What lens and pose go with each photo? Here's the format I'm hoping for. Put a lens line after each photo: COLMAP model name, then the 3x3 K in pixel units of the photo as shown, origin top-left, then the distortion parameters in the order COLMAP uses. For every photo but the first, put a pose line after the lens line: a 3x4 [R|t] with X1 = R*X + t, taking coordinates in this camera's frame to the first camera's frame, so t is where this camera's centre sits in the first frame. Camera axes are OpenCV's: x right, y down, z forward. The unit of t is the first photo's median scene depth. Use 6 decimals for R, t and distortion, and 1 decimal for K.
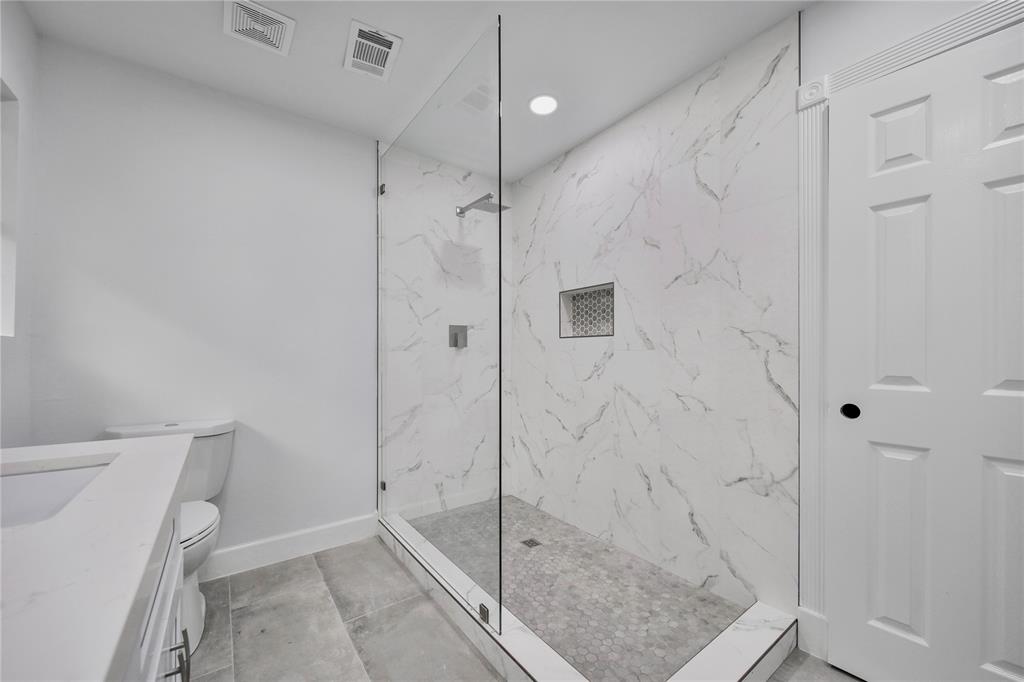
lens RADIAL K [[393.8, 0, 510.6], [0, 393.8, 350.7], [0, 0, 1]] dist [-0.005619, 0.000184]
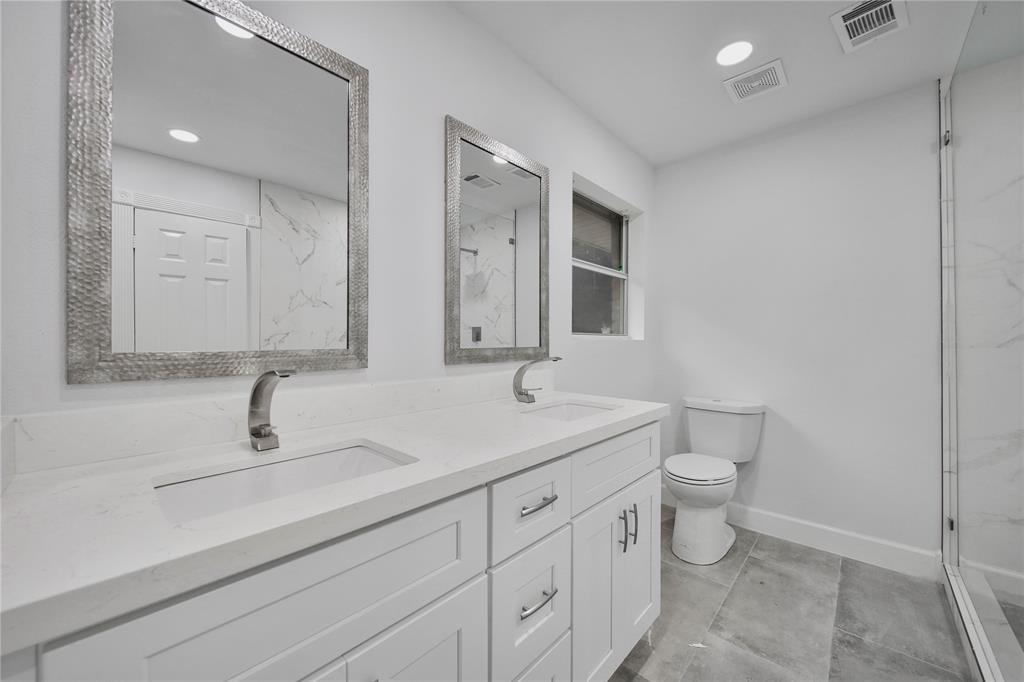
lens RADIAL K [[393.8, 0, 511.1], [0, 393.8, 336.4], [0, 0, 1]] dist [-0.005619, 0.000184]
pose [[0.204750, -0.000665, -0.978814, 0.324632], [0.007044, 0.999975, 0.000794, -0.038185], [0.978789, -0.007057, 0.204749, 0.007963]]
